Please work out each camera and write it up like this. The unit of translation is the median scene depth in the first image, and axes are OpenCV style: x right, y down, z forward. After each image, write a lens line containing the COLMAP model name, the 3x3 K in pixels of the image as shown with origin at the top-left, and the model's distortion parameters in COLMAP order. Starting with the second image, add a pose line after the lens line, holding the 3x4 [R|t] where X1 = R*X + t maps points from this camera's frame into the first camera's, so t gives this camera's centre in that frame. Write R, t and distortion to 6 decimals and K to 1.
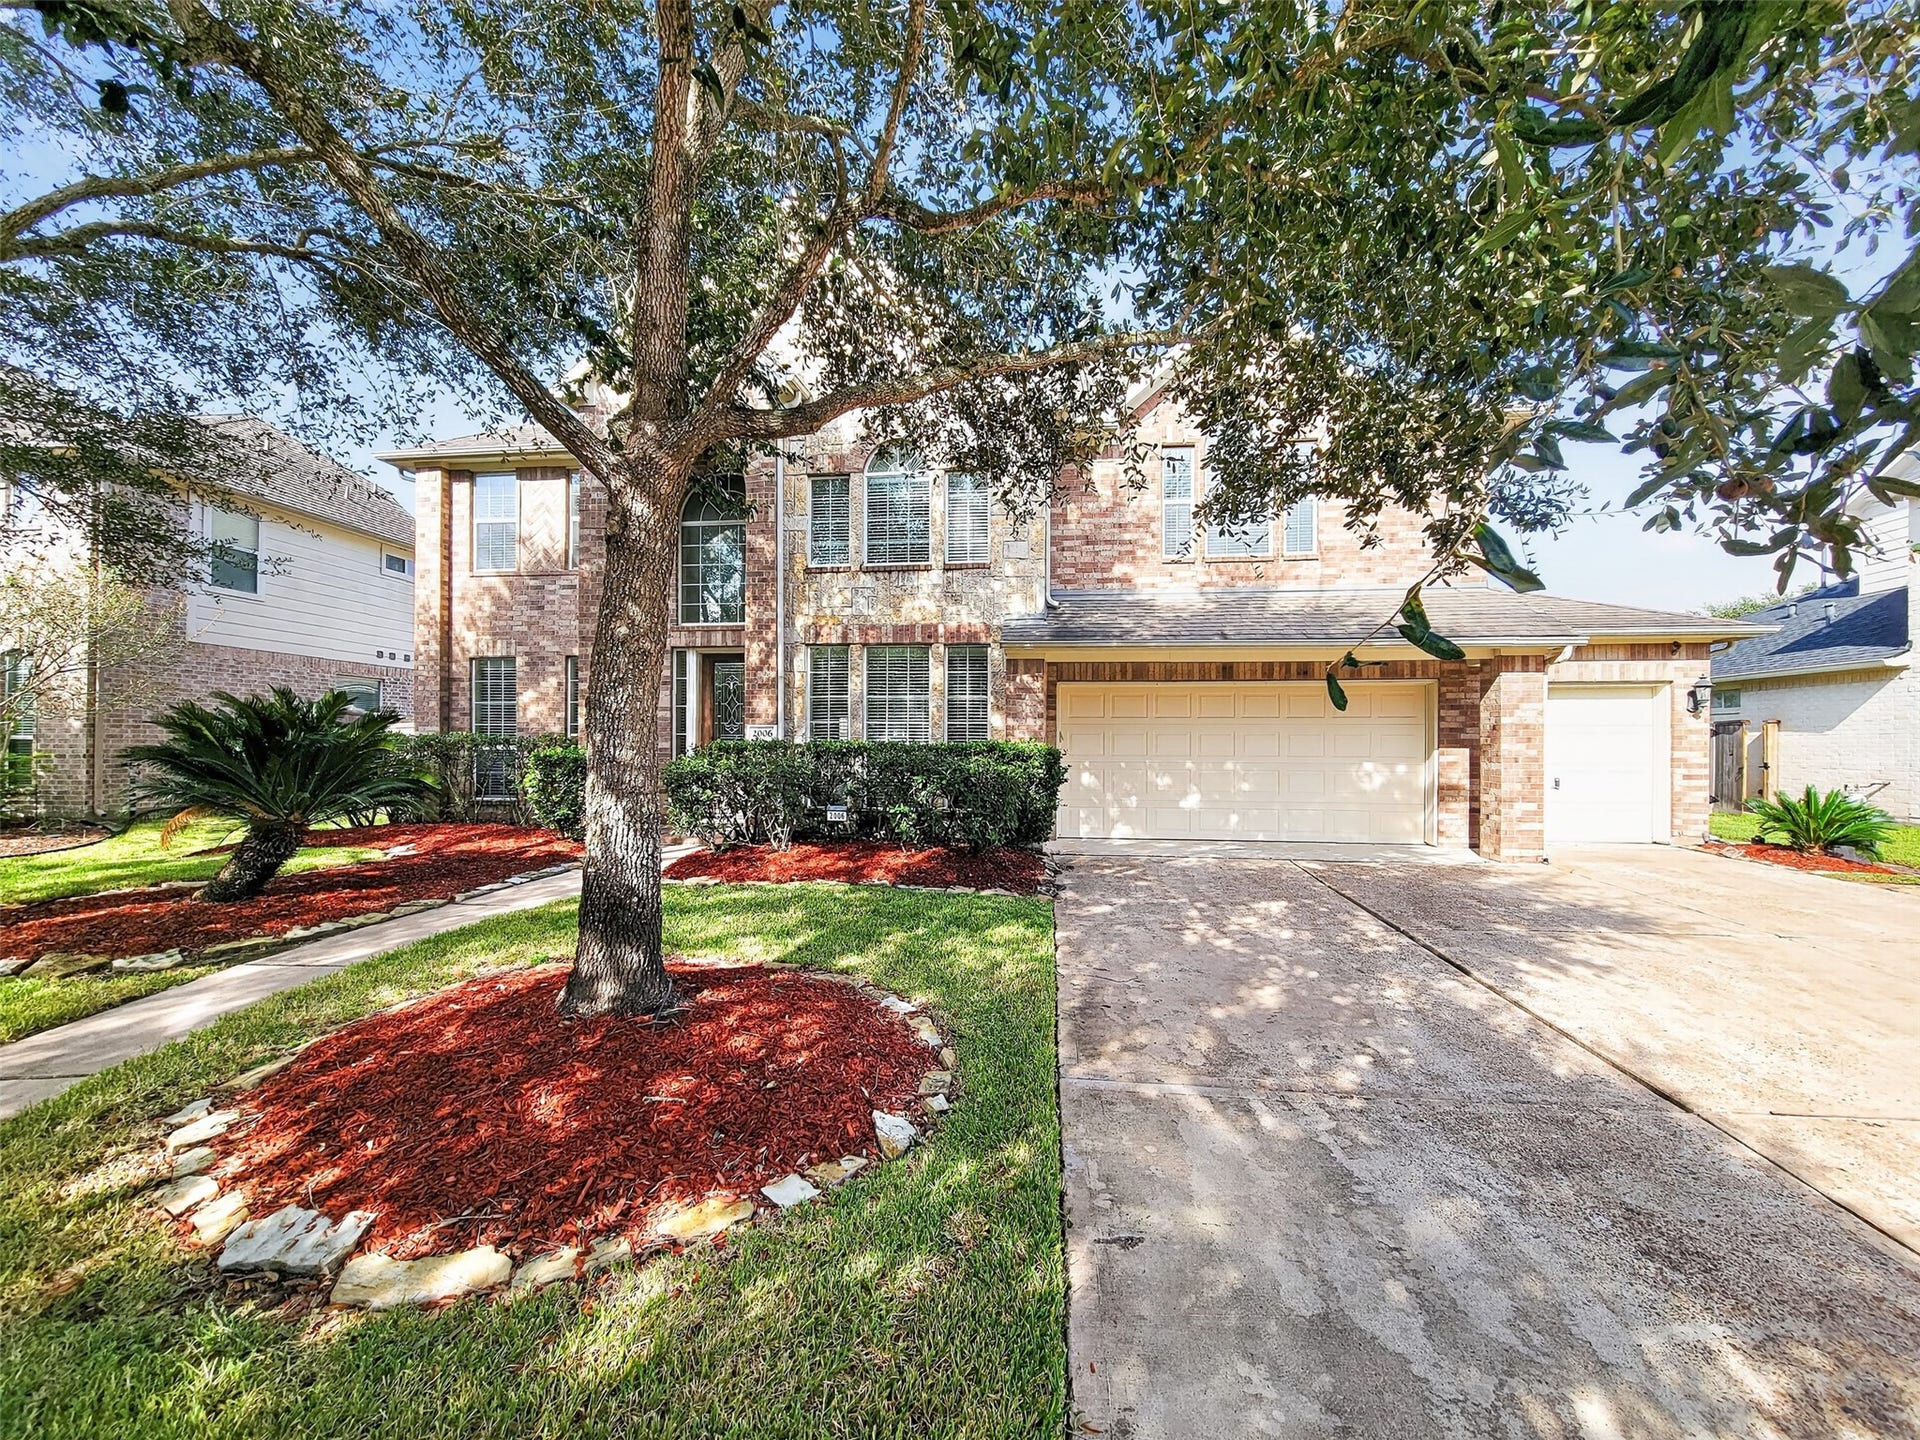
lens RADIAL K [[743.7, 0, 956.5], [0, 743.7, 747.8], [0, 0, 1]] dist [-0.000160, 0.000038]
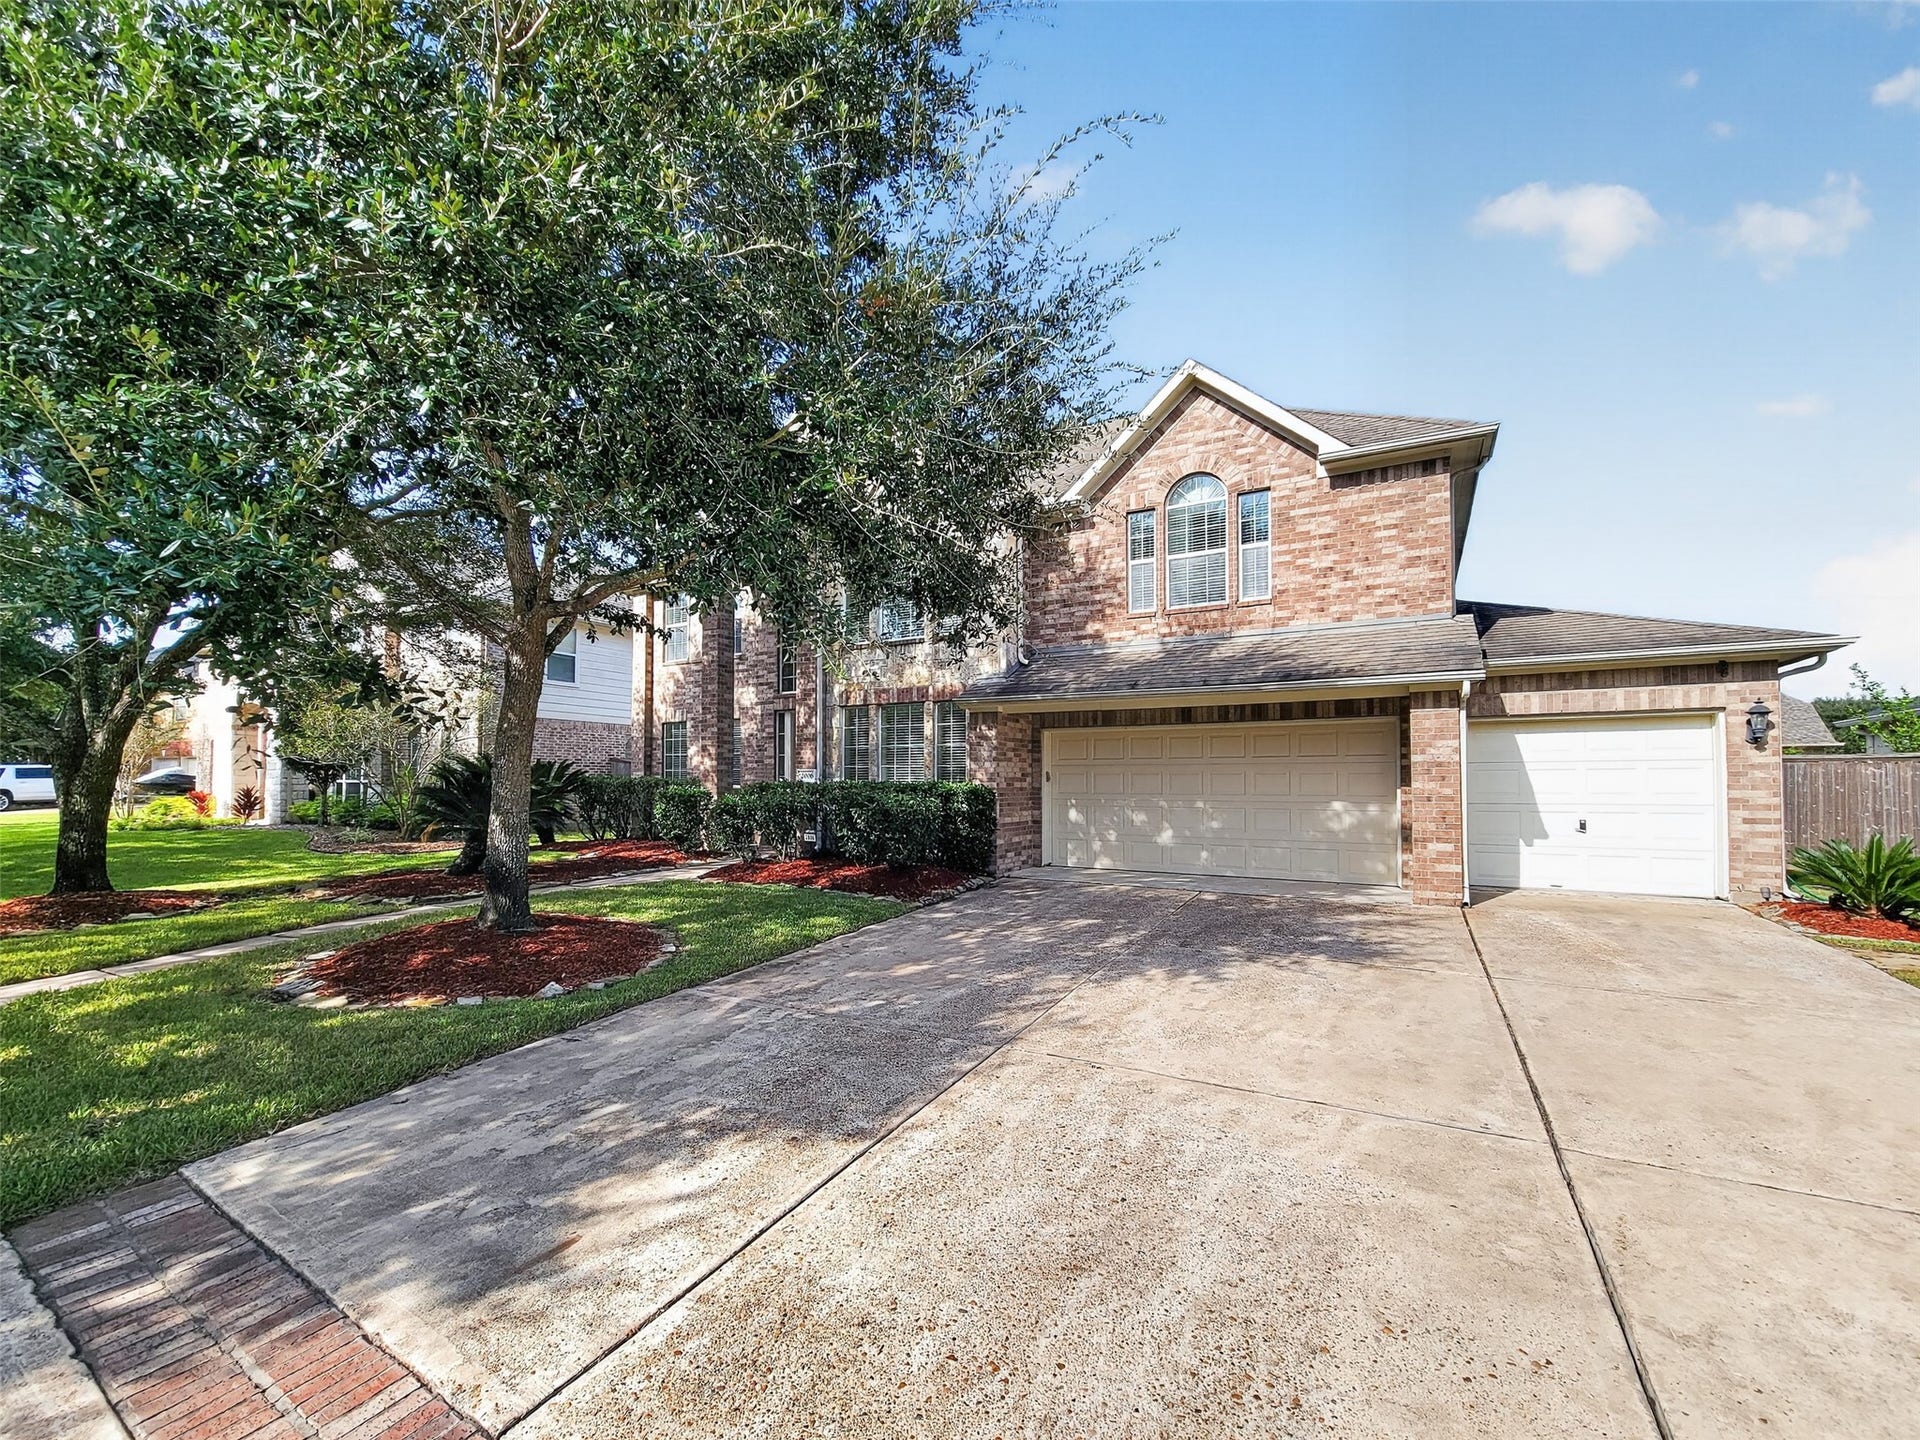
lens RADIAL K [[743.9, 0, 957.5], [0, 743.9, 754.4], [0, 0, 1]] dist [0.000553, -0.000013]
pose [[0.927041, -0.017554, -0.374548, 0.474797], [0.001027, 0.999019, -0.044277, 0.000728], [0.374958, 0.040662, 0.926150, -0.113919]]
